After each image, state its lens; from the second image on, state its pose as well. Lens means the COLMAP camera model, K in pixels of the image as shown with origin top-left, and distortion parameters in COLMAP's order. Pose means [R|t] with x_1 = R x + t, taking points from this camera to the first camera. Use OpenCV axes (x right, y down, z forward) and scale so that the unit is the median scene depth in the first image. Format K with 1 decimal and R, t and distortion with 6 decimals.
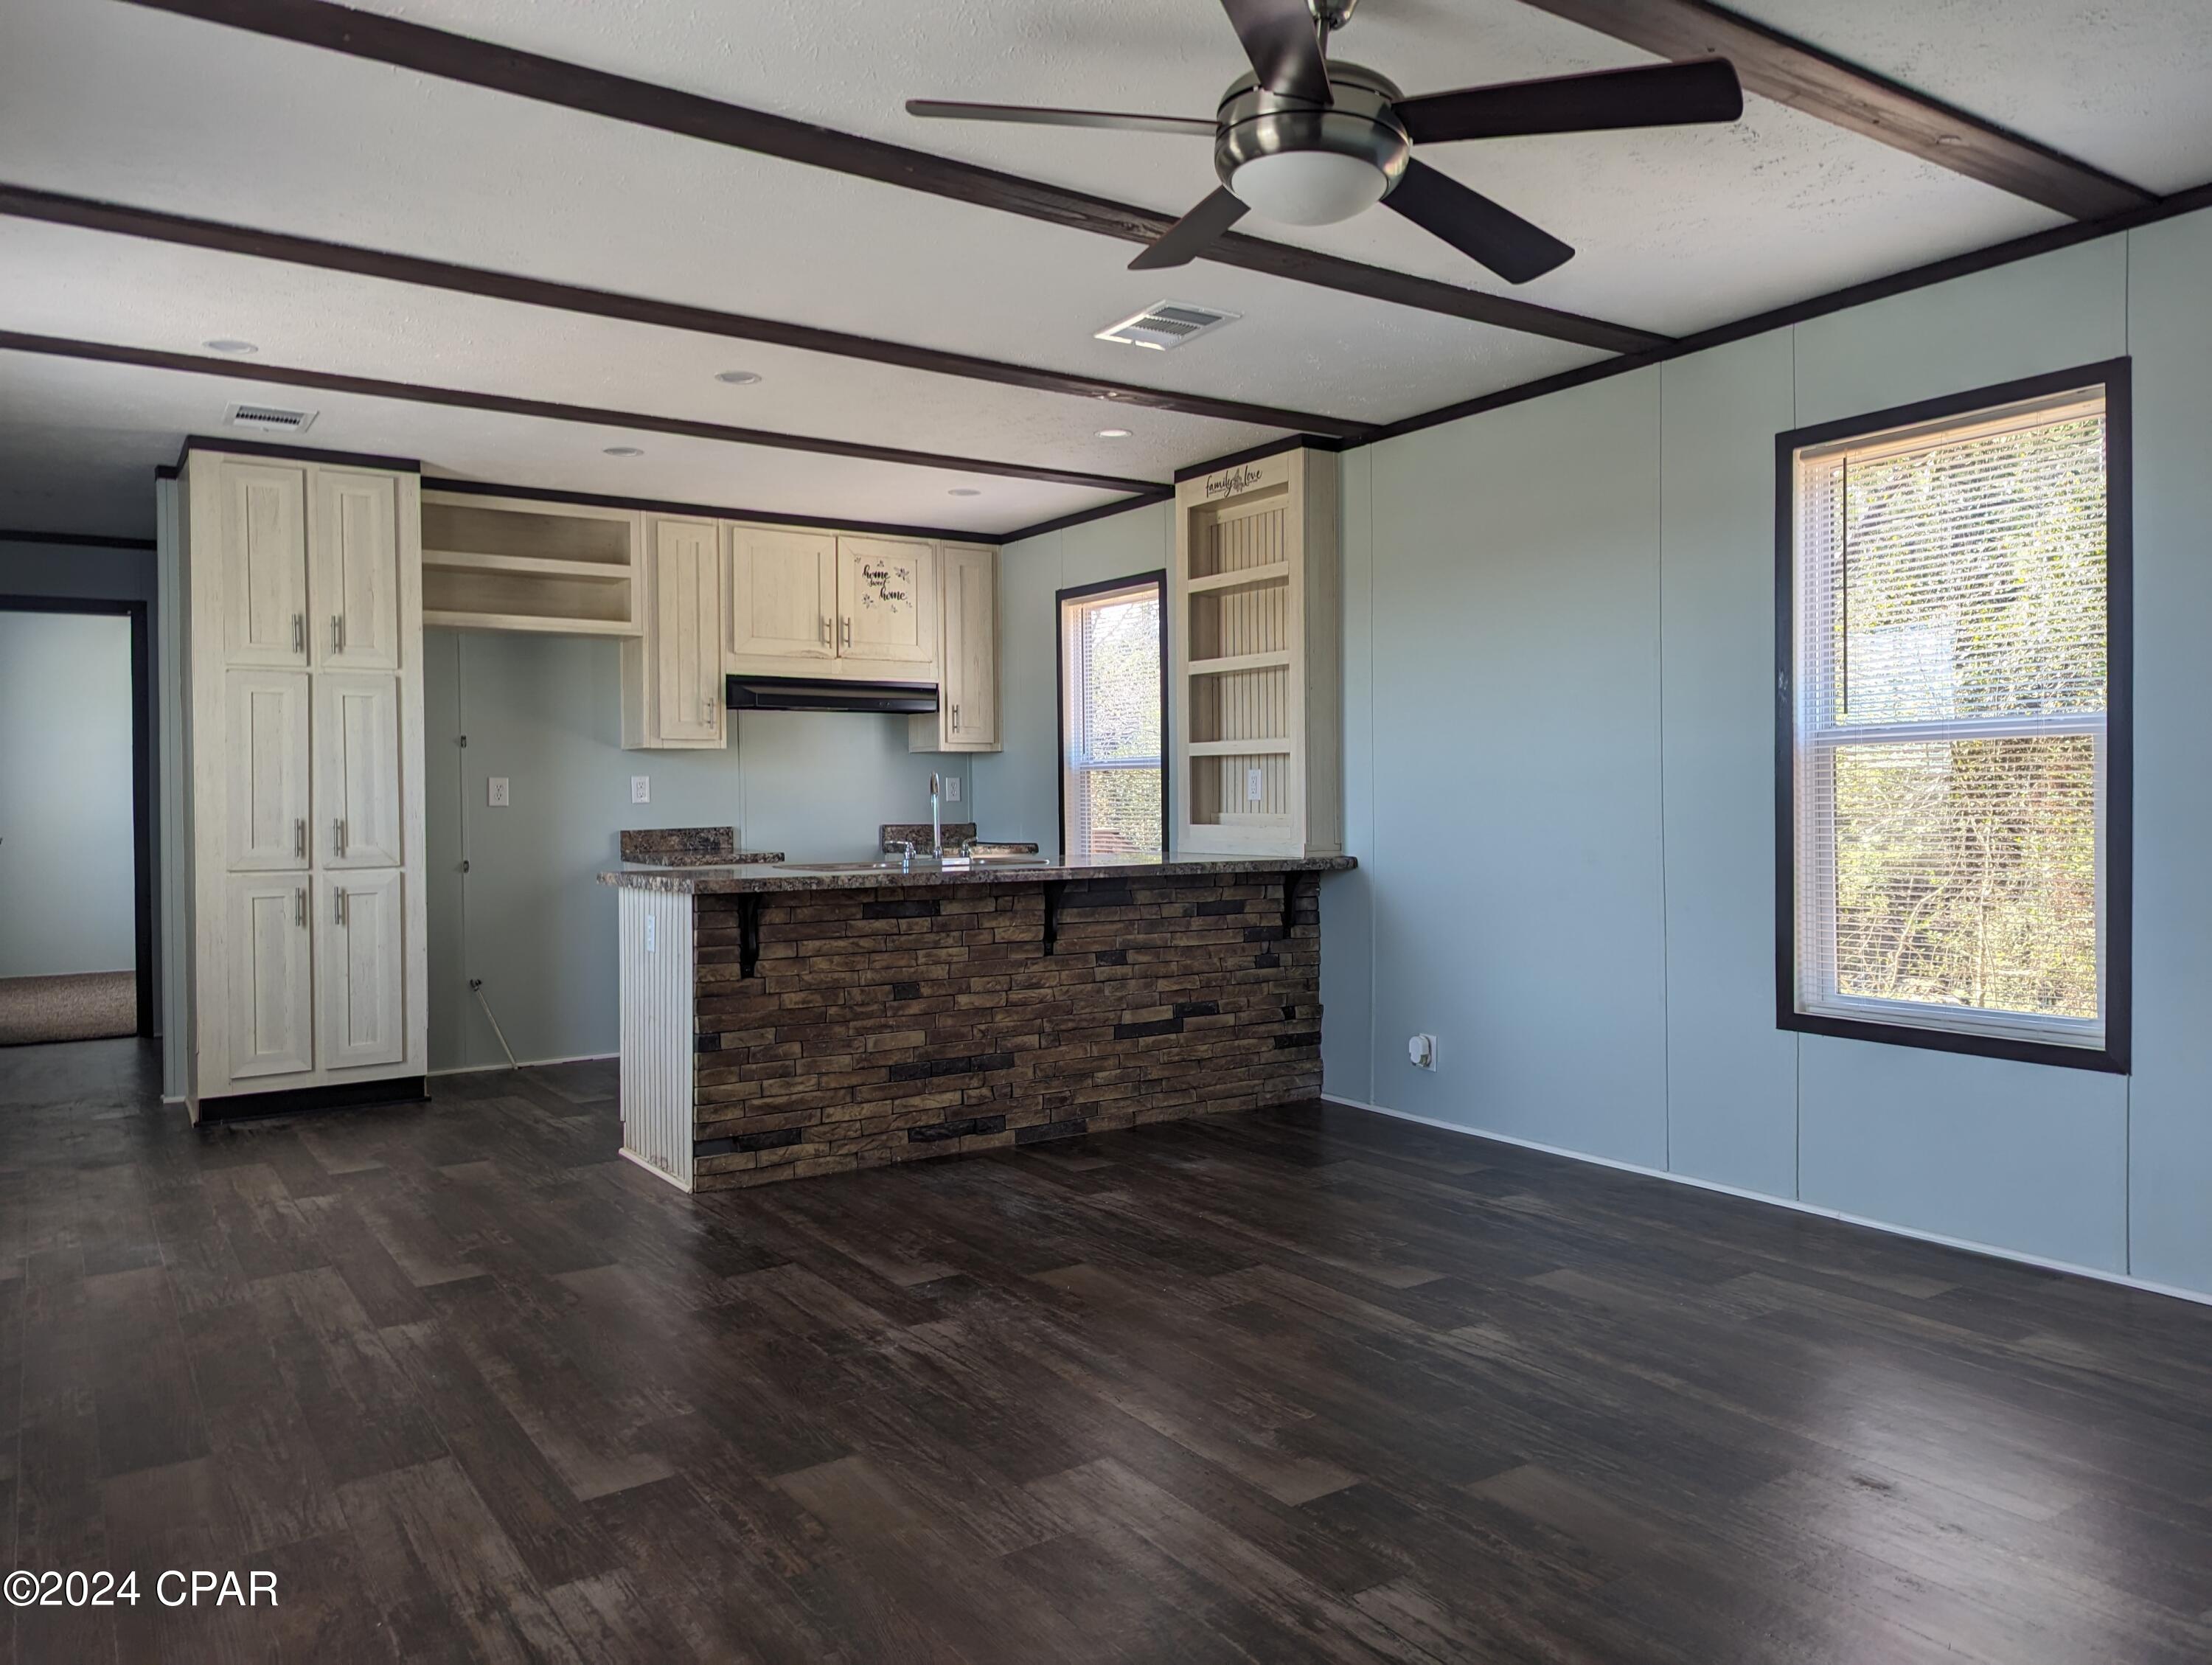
lens RADIAL K [[1564.2, 0, 1108.4], [0, 1564.2, 792.4], [0, 0, 1]] dist [0.056943, -0.057314]
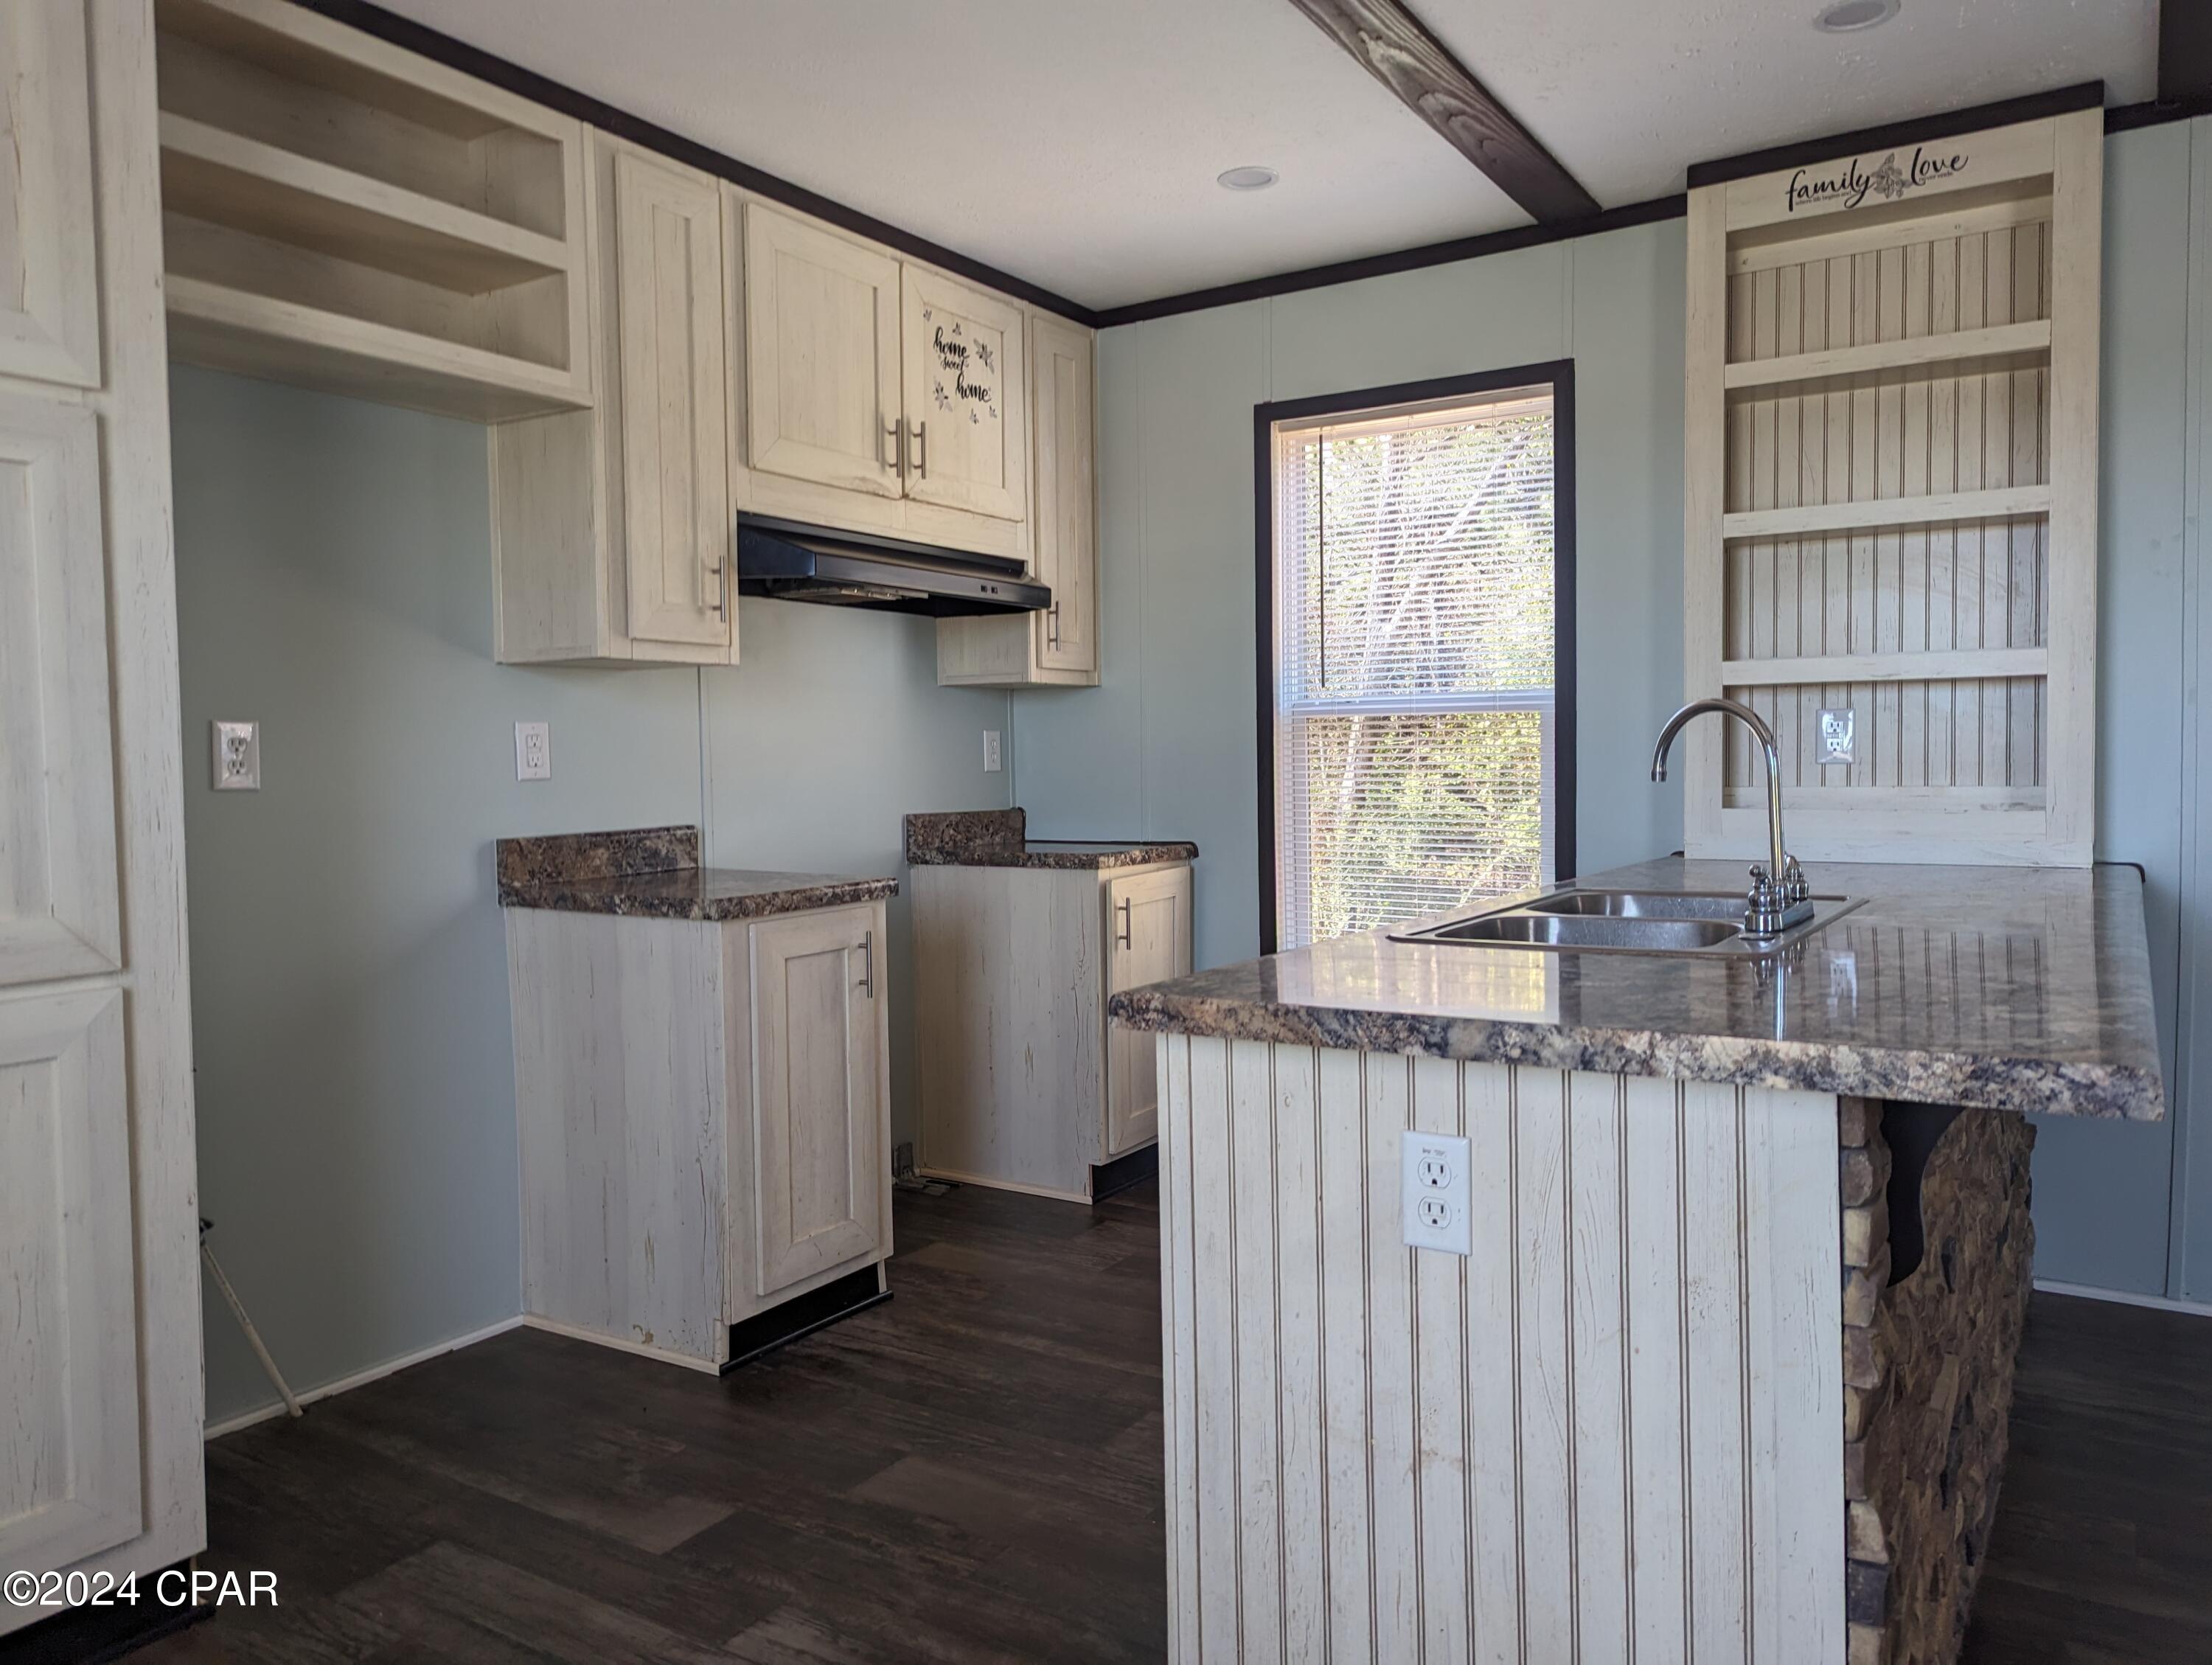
lens RADIAL K [[1564.2, 0, 1108.4], [0, 1564.2, 792.4], [0, 0, 1]] dist [0.056943, -0.057314]
pose [[0.917730, -0.013311, 0.396981, -0.298001], [0.005202, 0.999755, 0.021496, 0.001282], [-0.397170, -0.017663, 0.917575, 0.460309]]
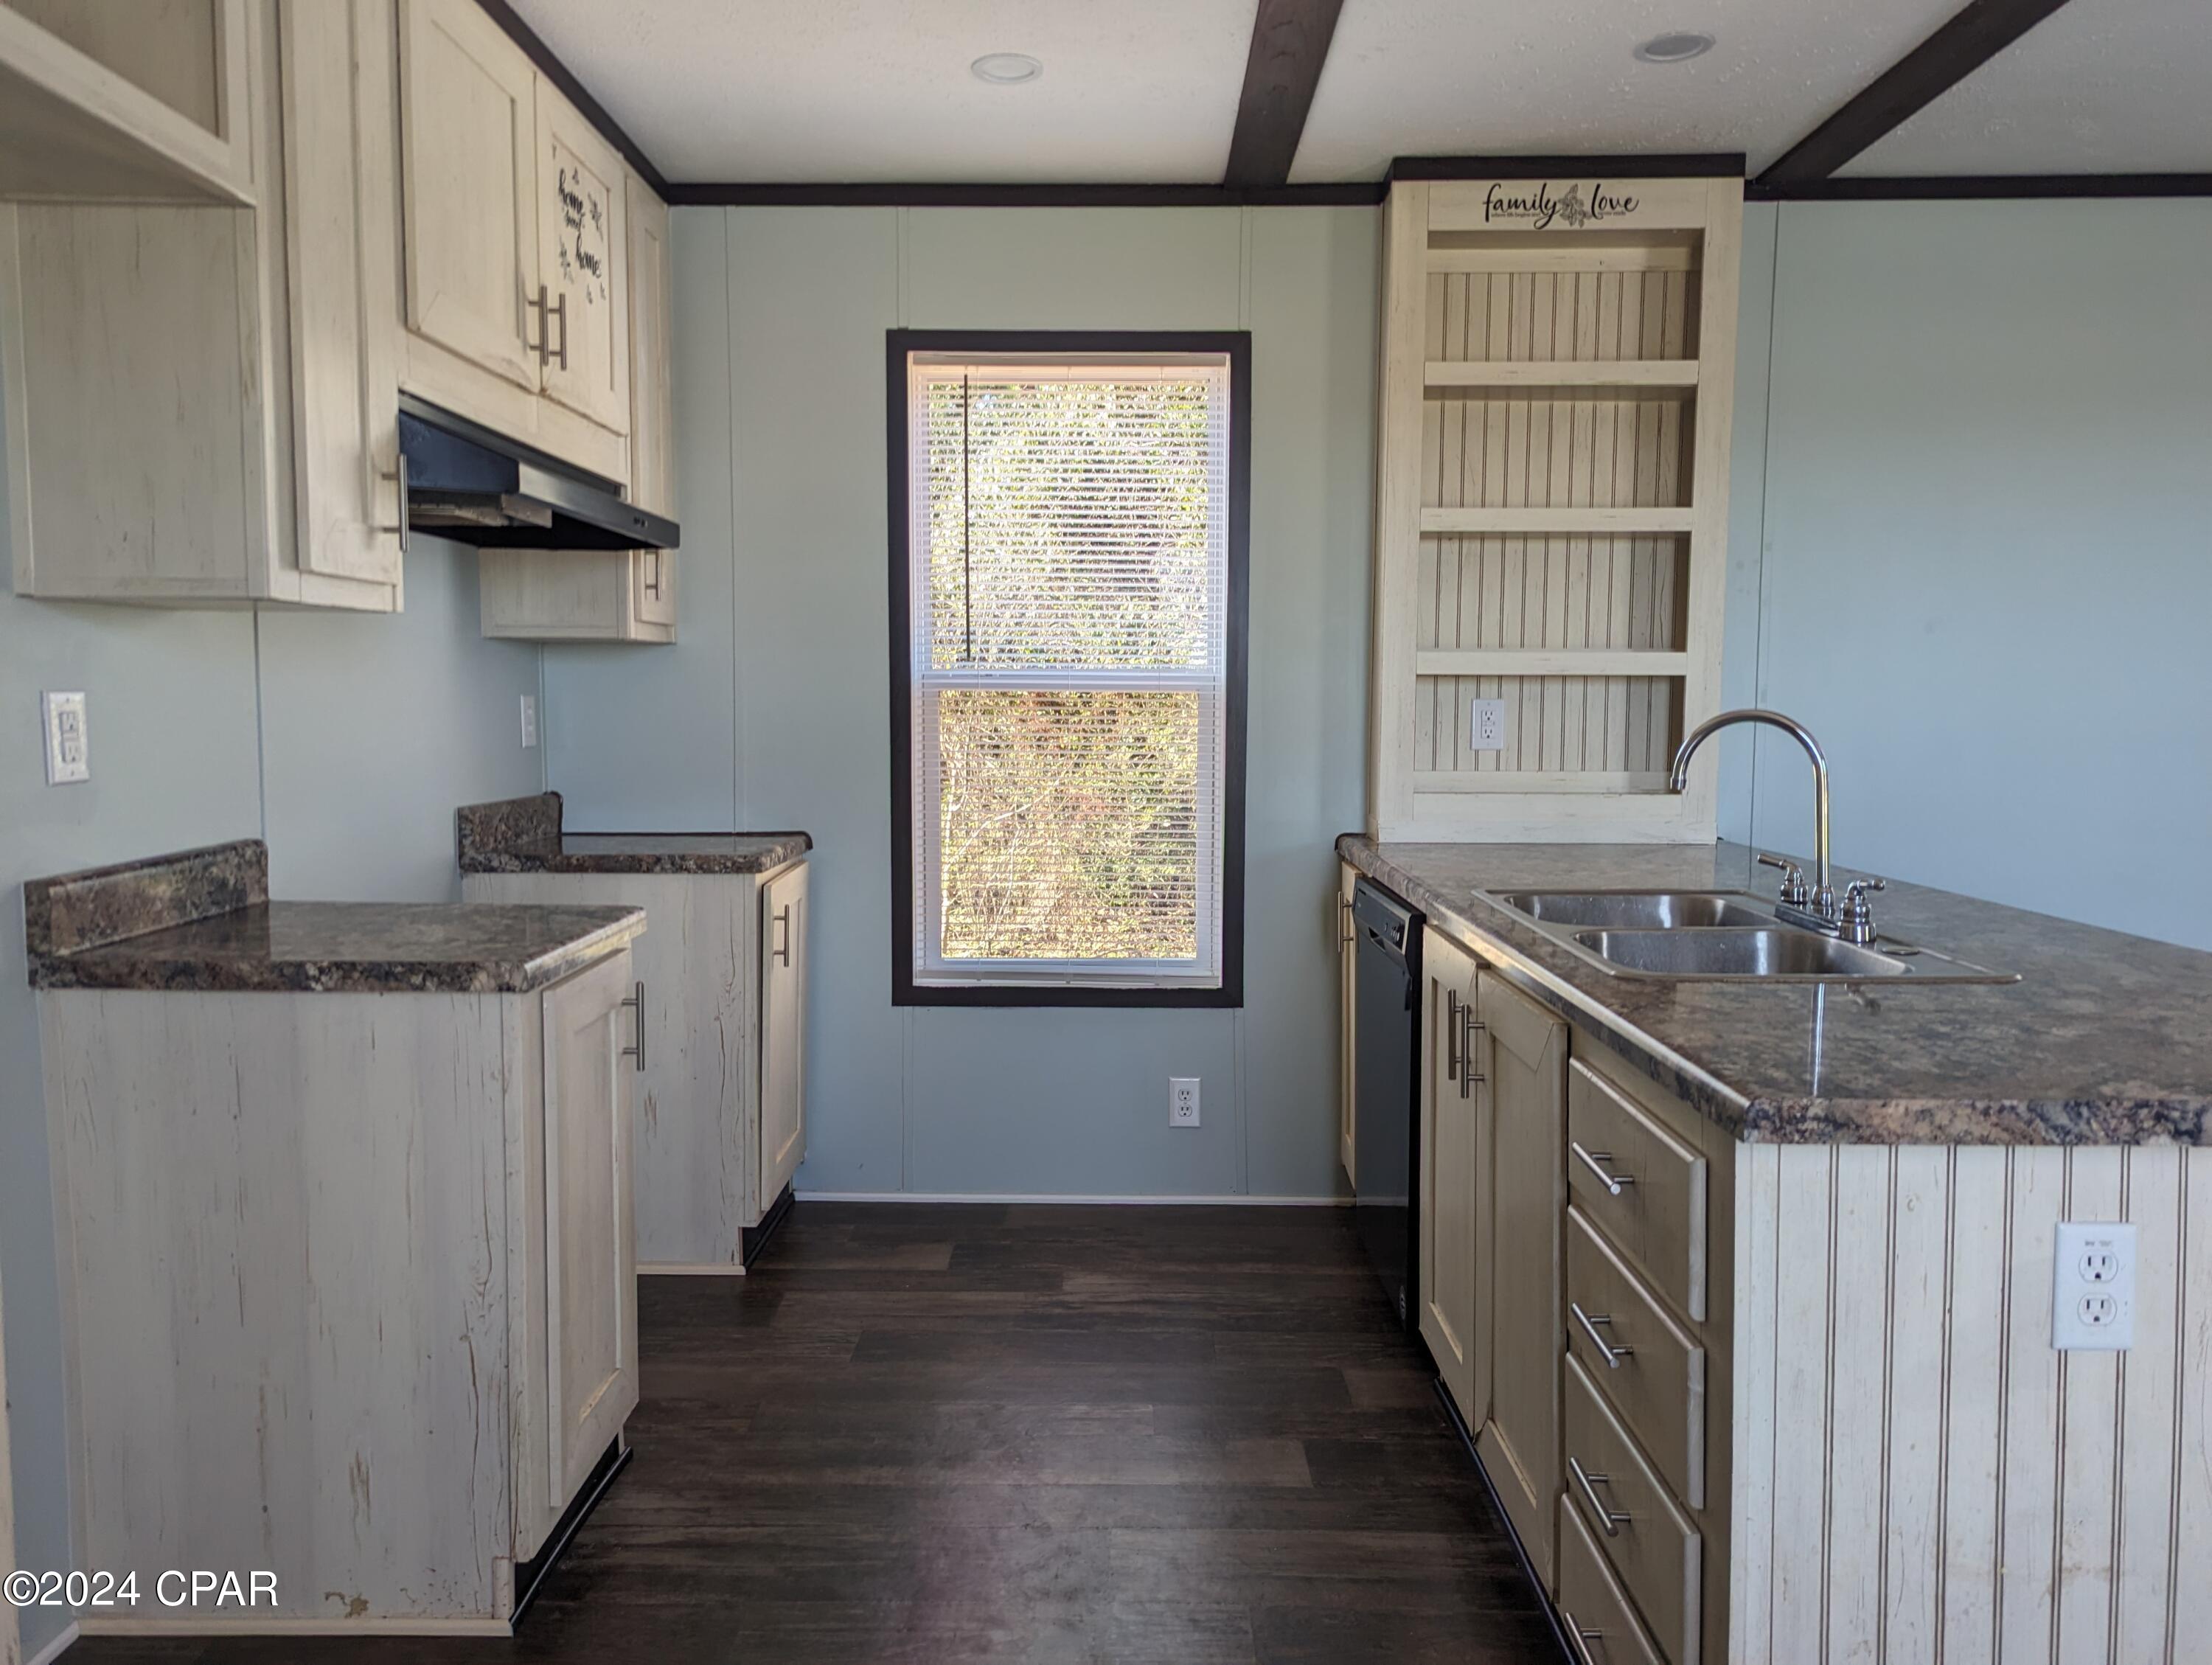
lens RADIAL K [[1564.2, 0, 1108.4], [0, 1564.2, 792.4], [0, 0, 1]] dist [0.056943, -0.057314]
pose [[0.573969, -0.039965, 0.817901, -0.389983], [-0.009990, 0.998392, 0.055794, -0.008882], [-0.818816, -0.040195, 0.572647, 0.611754]]
